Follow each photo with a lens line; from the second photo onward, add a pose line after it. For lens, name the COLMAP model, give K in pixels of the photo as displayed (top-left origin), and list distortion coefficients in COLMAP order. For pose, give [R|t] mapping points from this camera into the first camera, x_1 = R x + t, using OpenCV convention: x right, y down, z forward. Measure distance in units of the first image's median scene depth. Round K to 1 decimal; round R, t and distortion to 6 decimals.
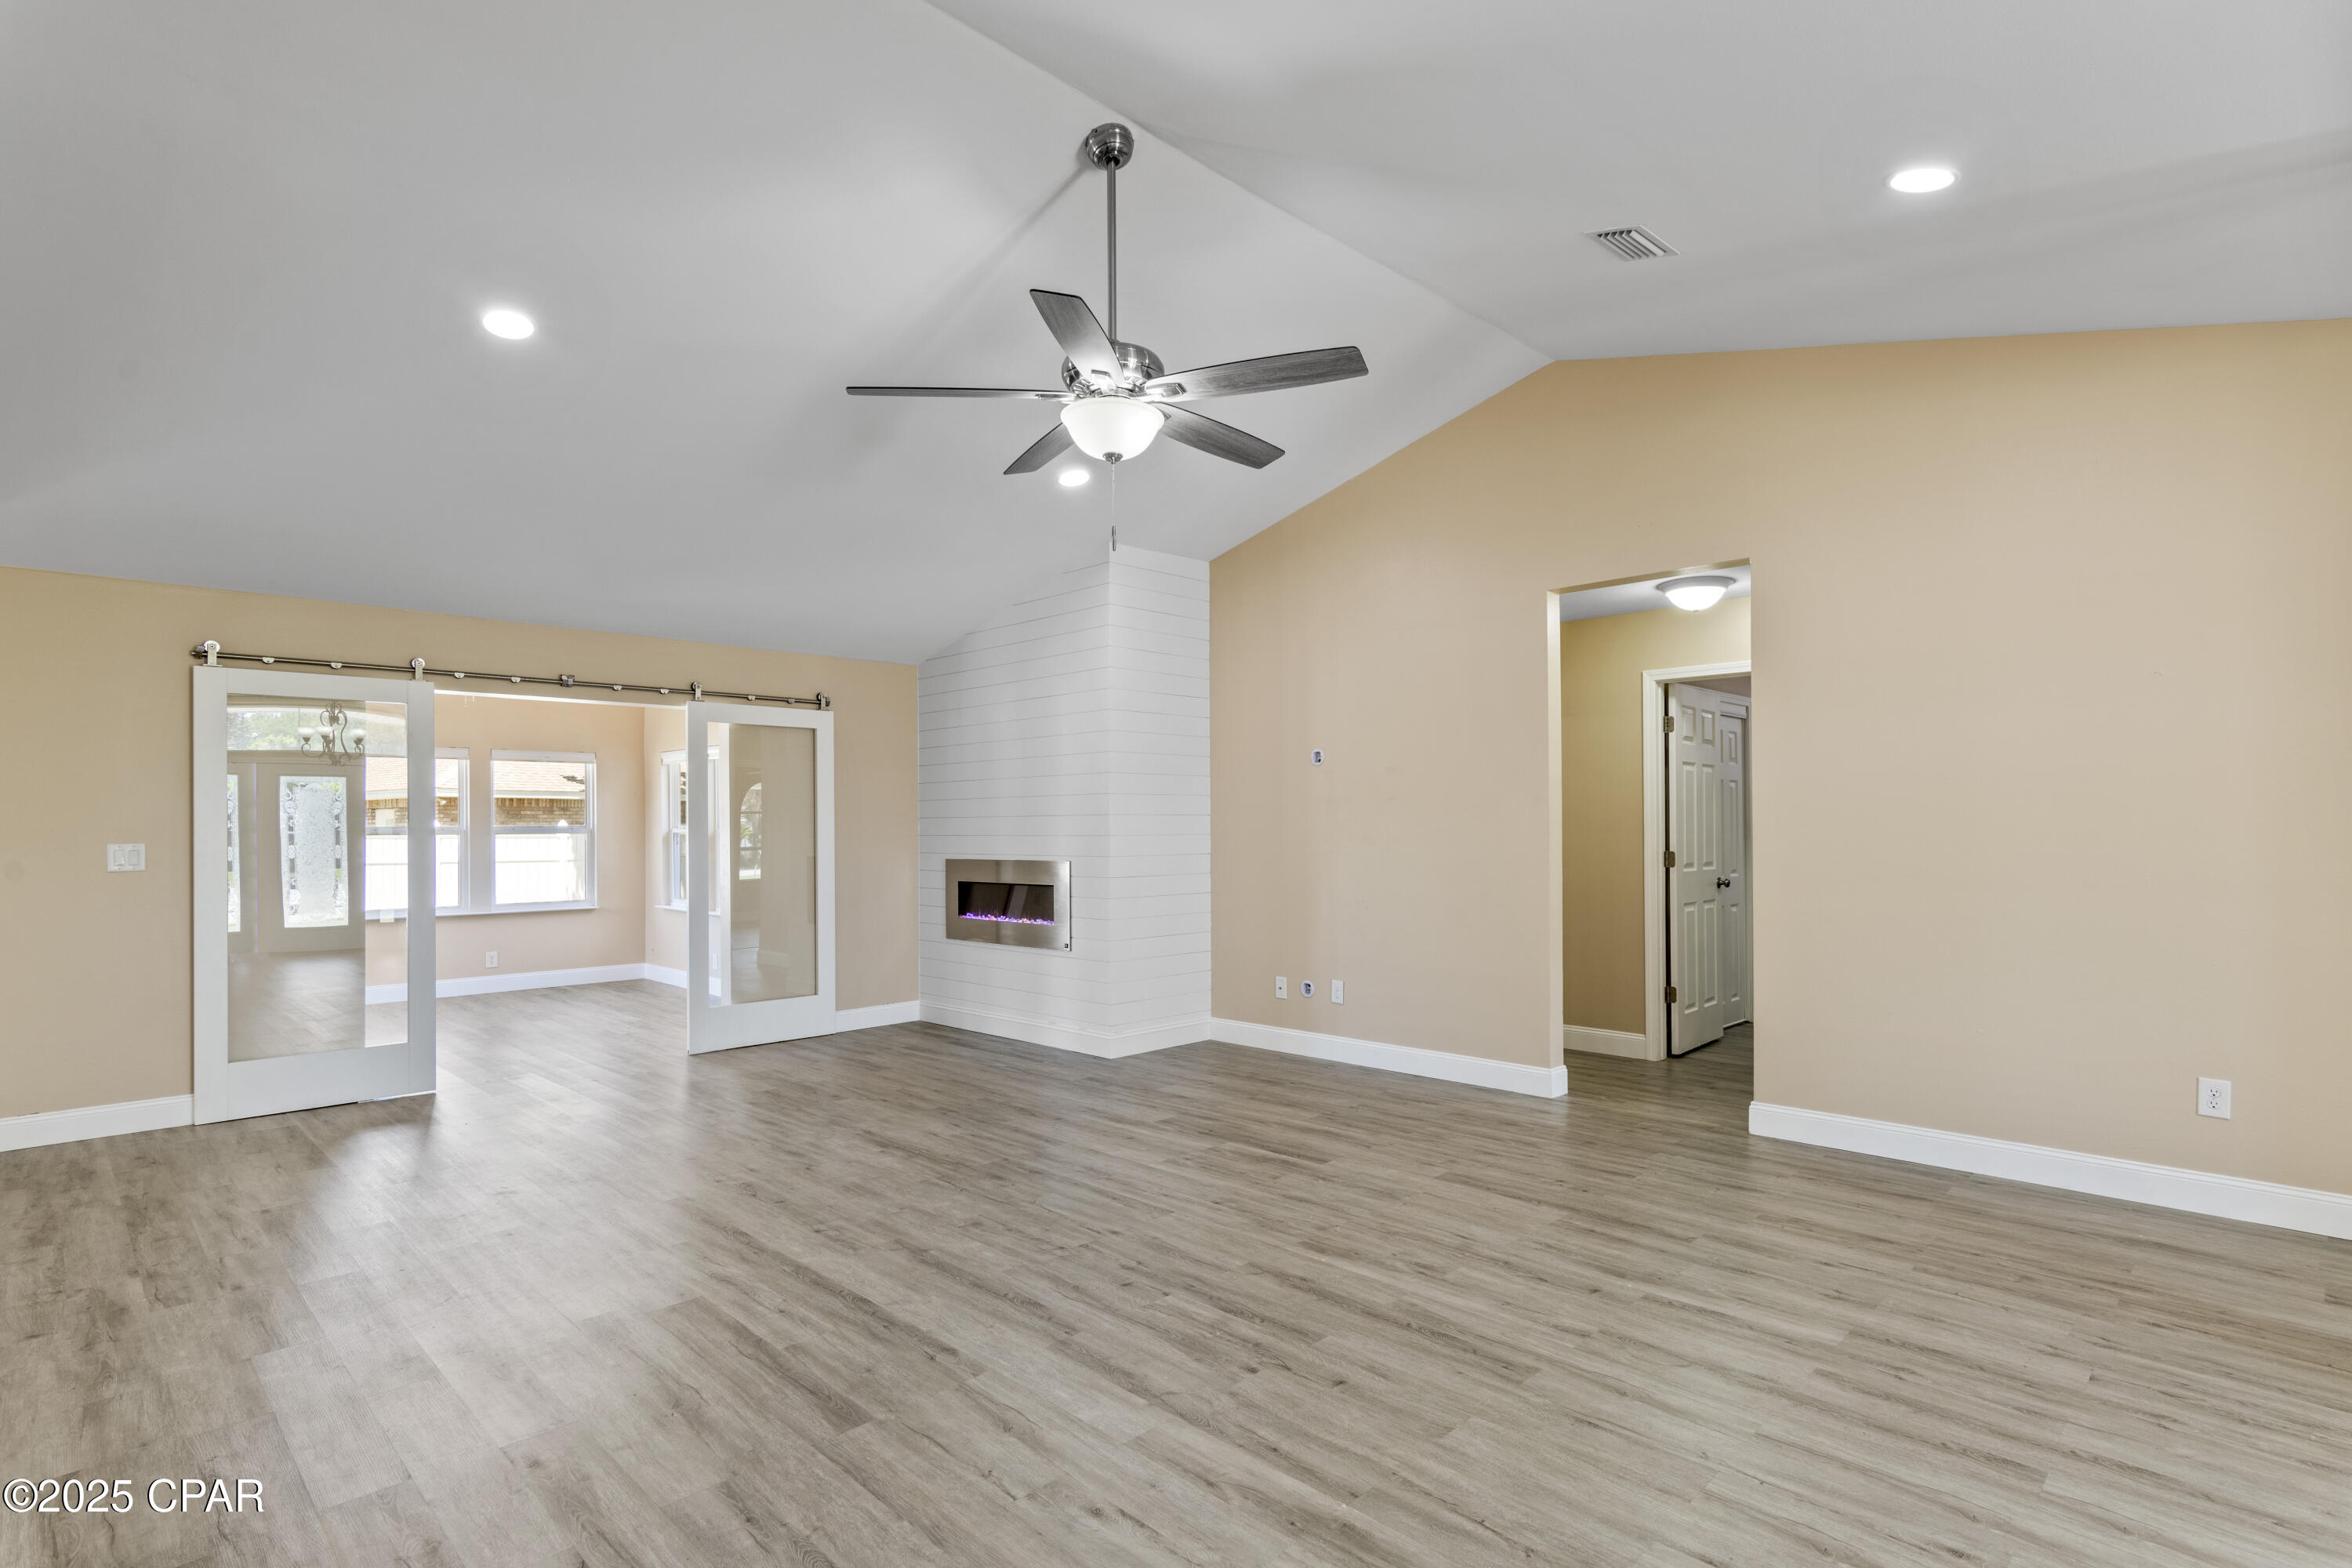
lens RADIAL K [[1136.7, 0, 1196.8], [0, 1136.7, 804.1], [0, 0, 1]] dist [-0.000267, 0.000170]
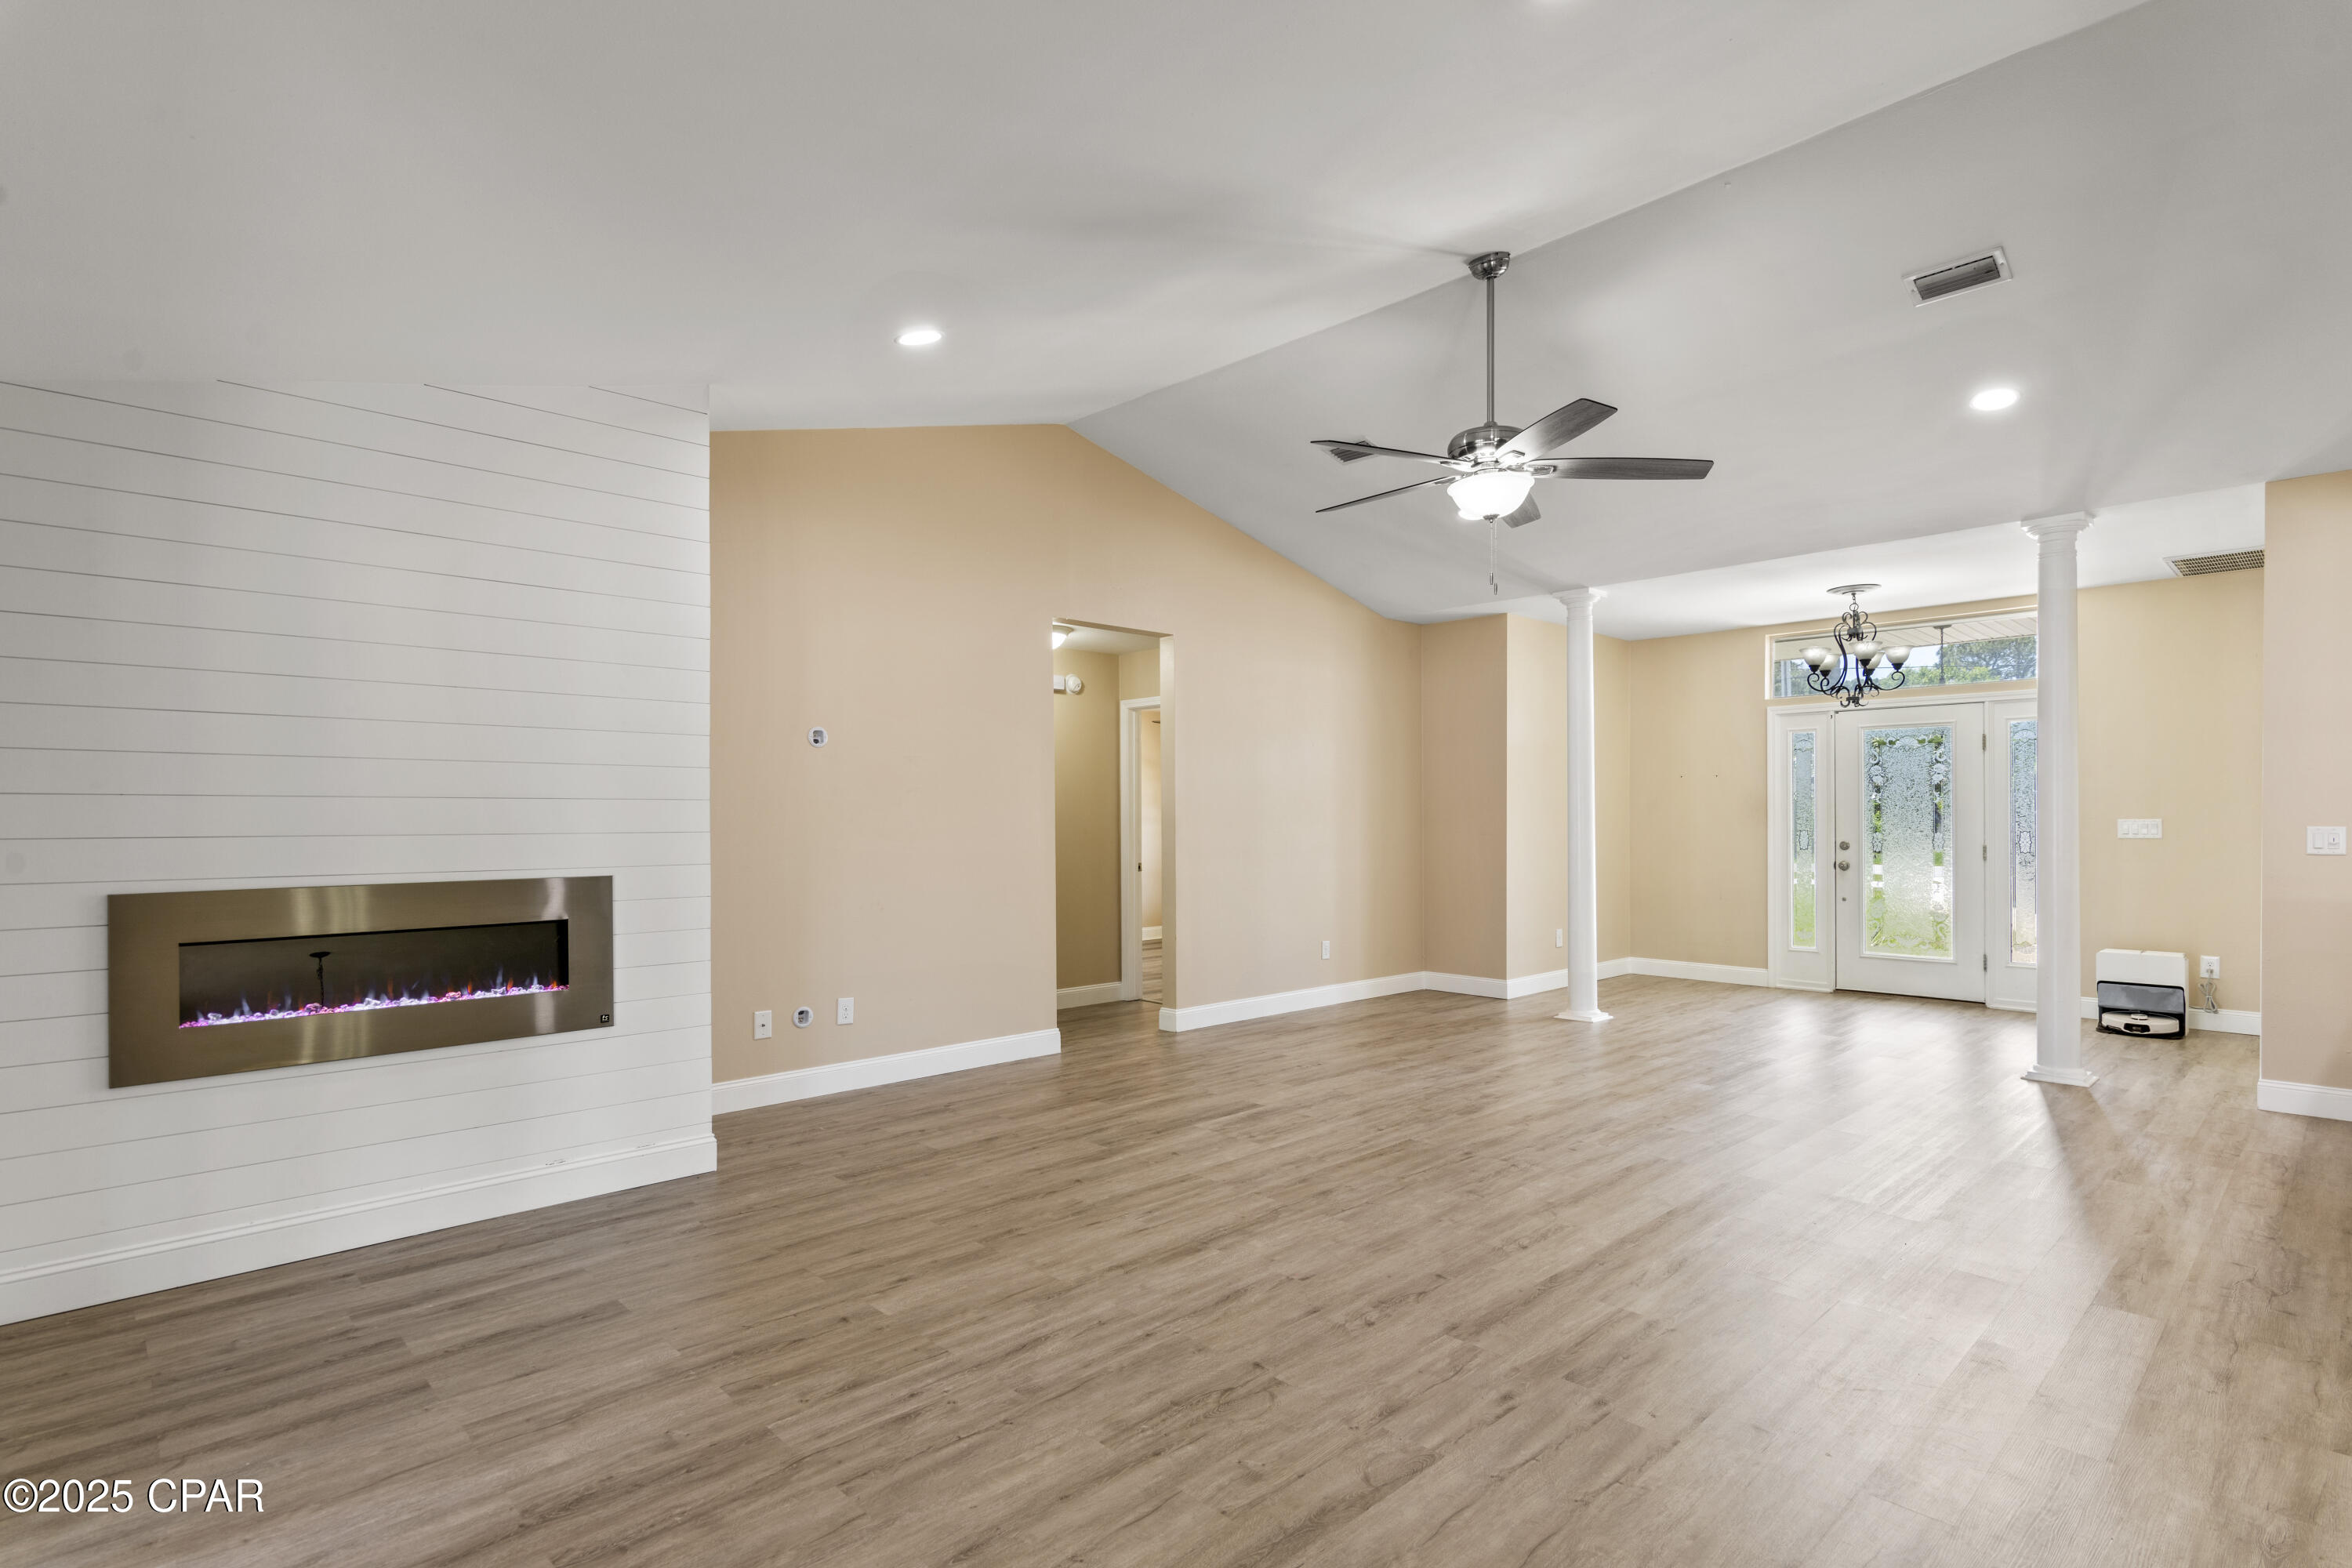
lens RADIAL K [[1136.7, 0, 1176.5], [0, 1136.7, 788.1], [0, 0, 1]] dist [-0.000267, 0.000170]
pose [[0.049389, 0.033171, 0.998229, -1.055170], [-0.015616, 0.999352, -0.032436, 0.027856], [-0.998658, -0.013986, 0.049875, 1.016116]]
